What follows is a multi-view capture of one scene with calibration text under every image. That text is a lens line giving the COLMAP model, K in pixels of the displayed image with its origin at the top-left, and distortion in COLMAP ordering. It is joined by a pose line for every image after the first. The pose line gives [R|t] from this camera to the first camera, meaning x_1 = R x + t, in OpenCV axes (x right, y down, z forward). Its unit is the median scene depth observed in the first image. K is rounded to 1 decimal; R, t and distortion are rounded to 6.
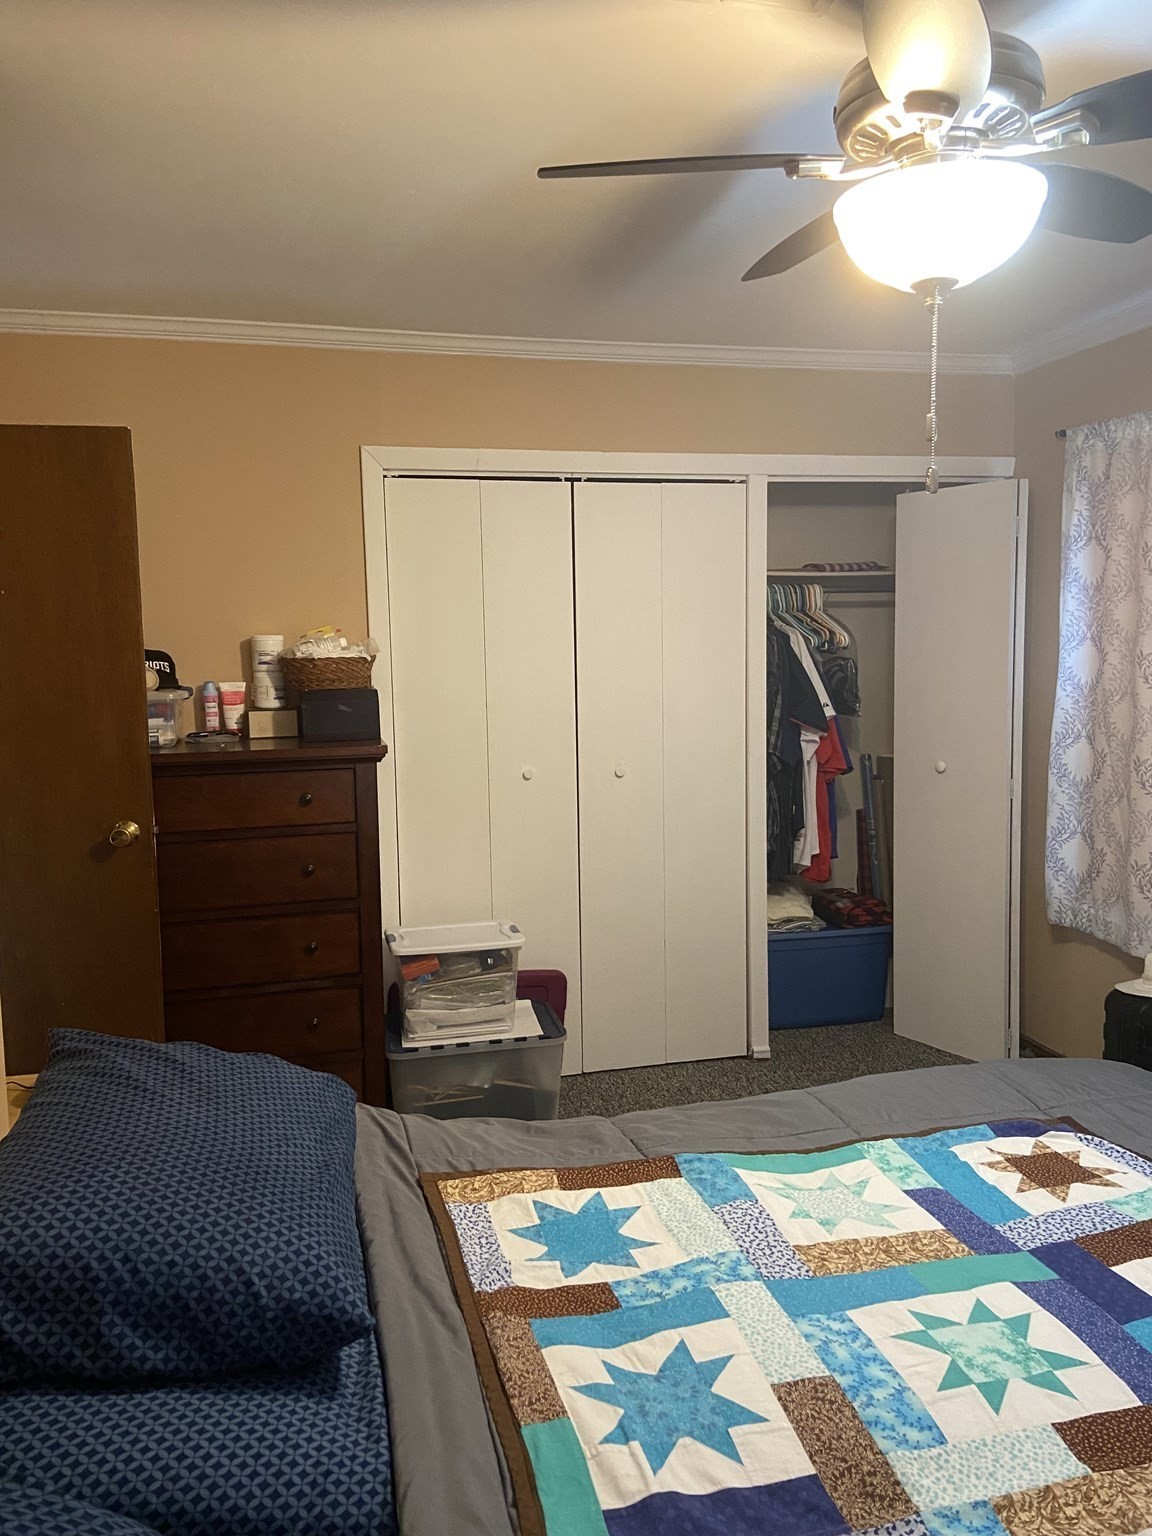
lens RADIAL K [[1131.4, 0, 584.9], [0, 1131.4, 763.6], [0, 0, 1]] dist [0.117247, -0.132446]
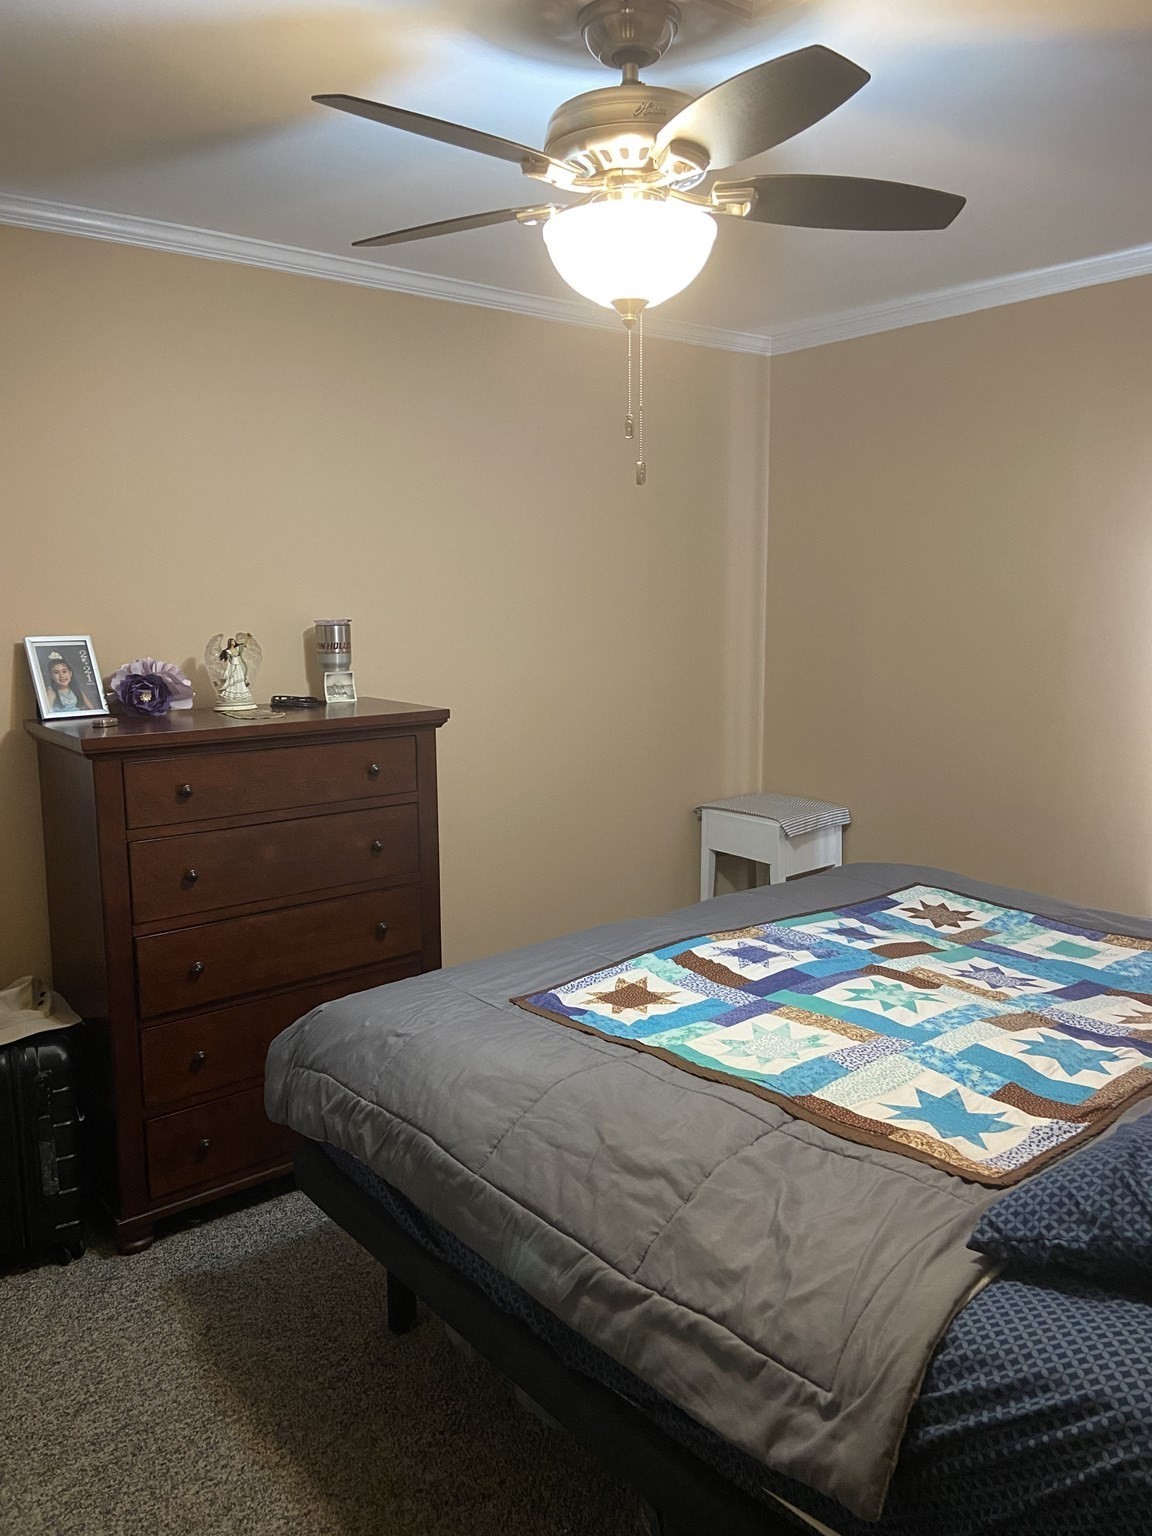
lens RADIAL K [[1131.4, 0, 584.9], [0, 1131.4, 763.6], [0, 0, 1]] dist [0.117247, -0.132446]
pose [[-0.407019, -0.115604, 0.906074, -0.895361], [0.118009, 0.976990, 0.177663, -0.193701], [-0.905764, 0.179237, -0.384012, 1.778046]]
